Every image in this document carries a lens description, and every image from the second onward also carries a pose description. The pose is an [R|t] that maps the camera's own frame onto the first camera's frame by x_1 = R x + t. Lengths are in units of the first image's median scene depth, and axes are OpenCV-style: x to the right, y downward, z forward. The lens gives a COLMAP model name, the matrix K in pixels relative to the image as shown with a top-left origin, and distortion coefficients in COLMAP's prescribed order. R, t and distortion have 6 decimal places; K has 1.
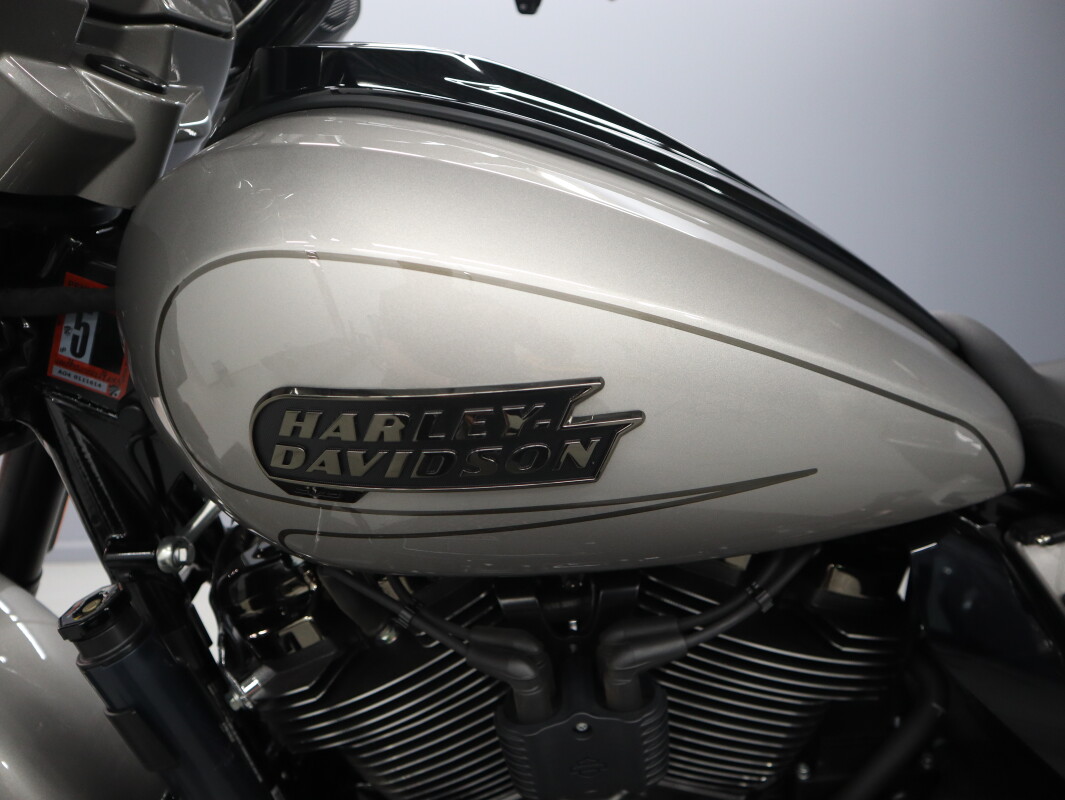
lens RADIAL K [[829.4, 0, 529.0], [0, 829.4, 402.1], [0, 0, 1]] dist [-0.116371, 0.074680]
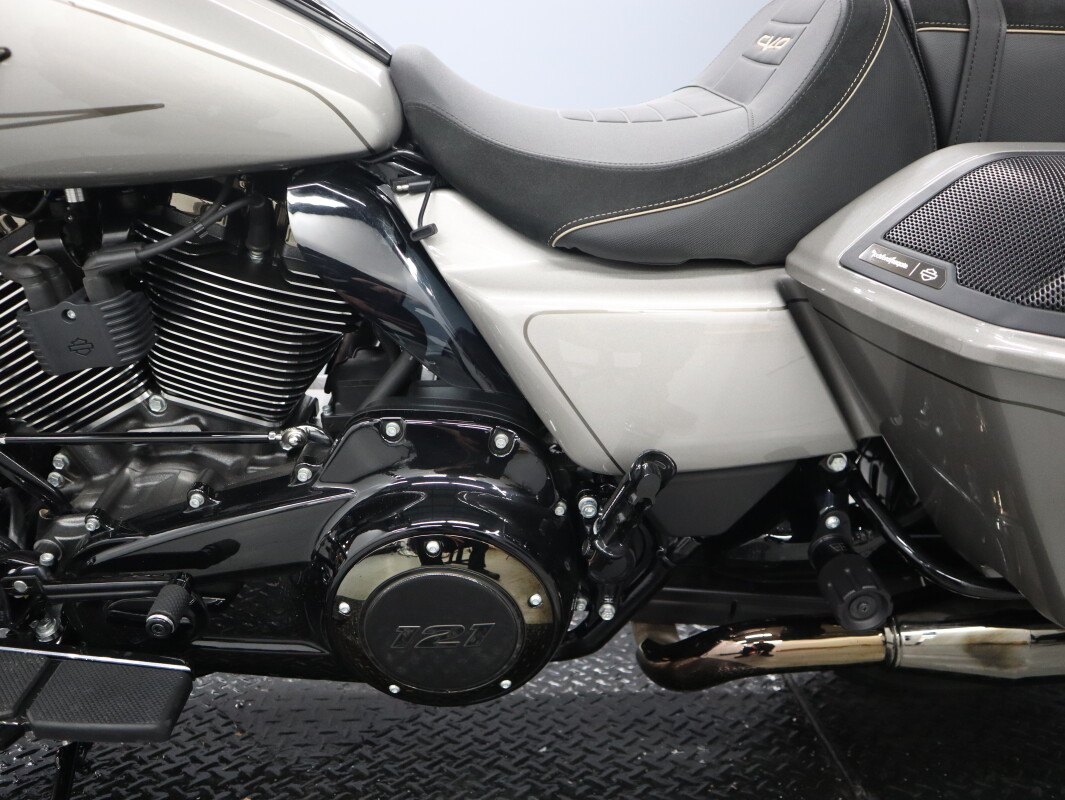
lens RADIAL K [[829.4, 0, 529.0], [0, 829.4, 402.1], [0, 0, 1]] dist [-0.116371, 0.074680]
pose [[0.999409, 0.015514, 0.030674, 0.832210], [-0.019144, 0.992366, 0.121835, 0.364412], [-0.028550, -0.122350, 0.992076, -0.447840]]
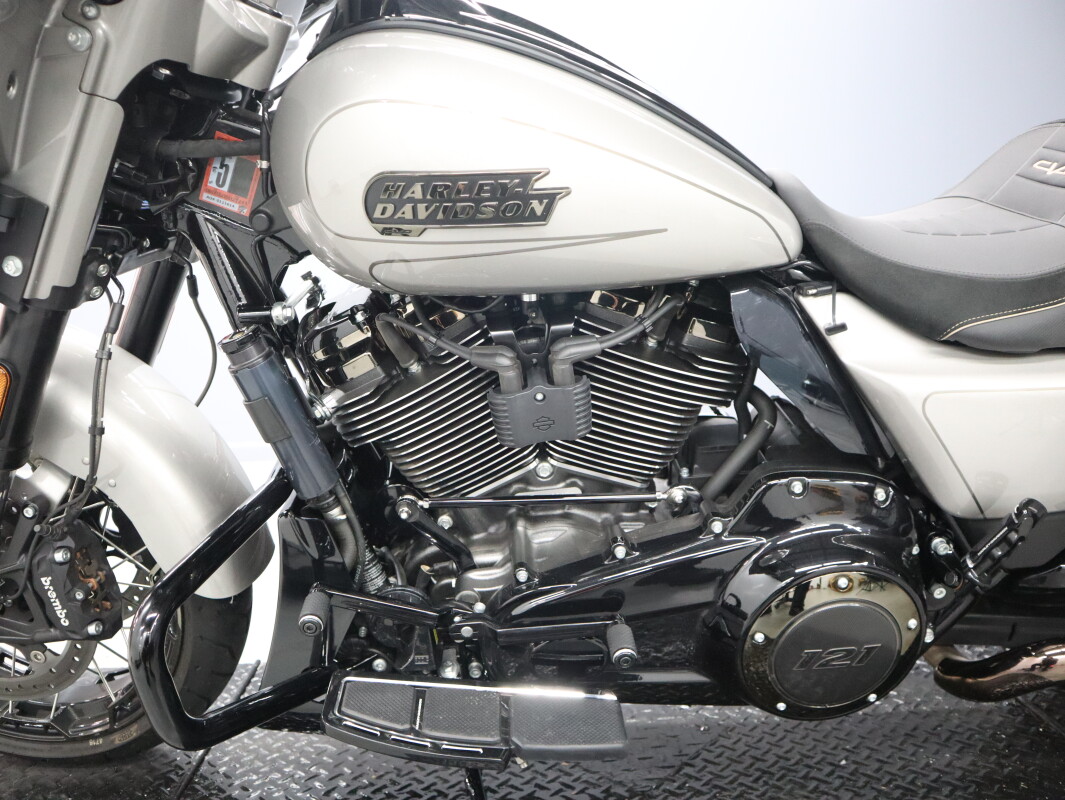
lens RADIAL K [[829.4, 0, 529.0], [0, 829.4, 402.1], [0, 0, 1]] dist [-0.116371, 0.074680]
pose [[0.998959, -0.001249, 0.045600, -0.036113], [-0.001532, 0.998143, 0.060897, 0.304314], [-0.045592, -0.060904, 0.997102, -0.724071]]
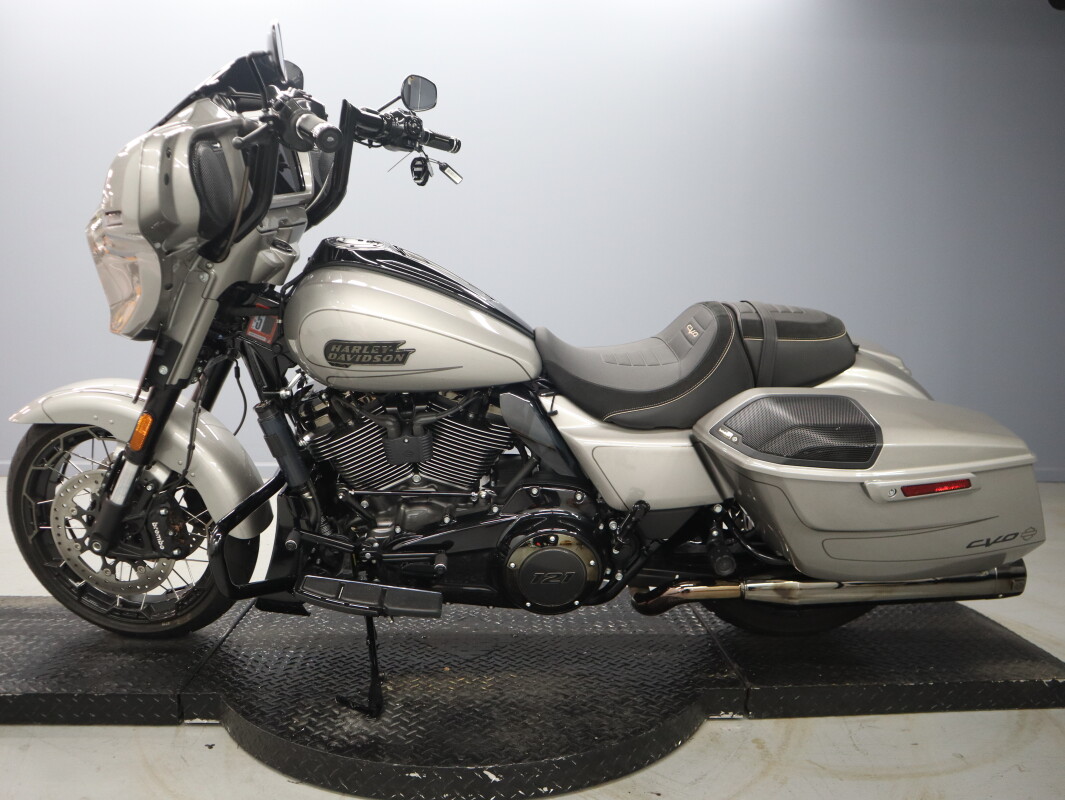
lens RADIAL K [[834.3, 0, 531.1], [0, 834.3, 395.9], [0, 0, 1]] dist [-0.130136, 0.093006]
pose [[0.997696, 0.042315, 0.053030, 0.404117], [-0.042922, 0.999025, 0.010349, 0.144000], [-0.052541, -0.012601, 0.998539, -2.623115]]
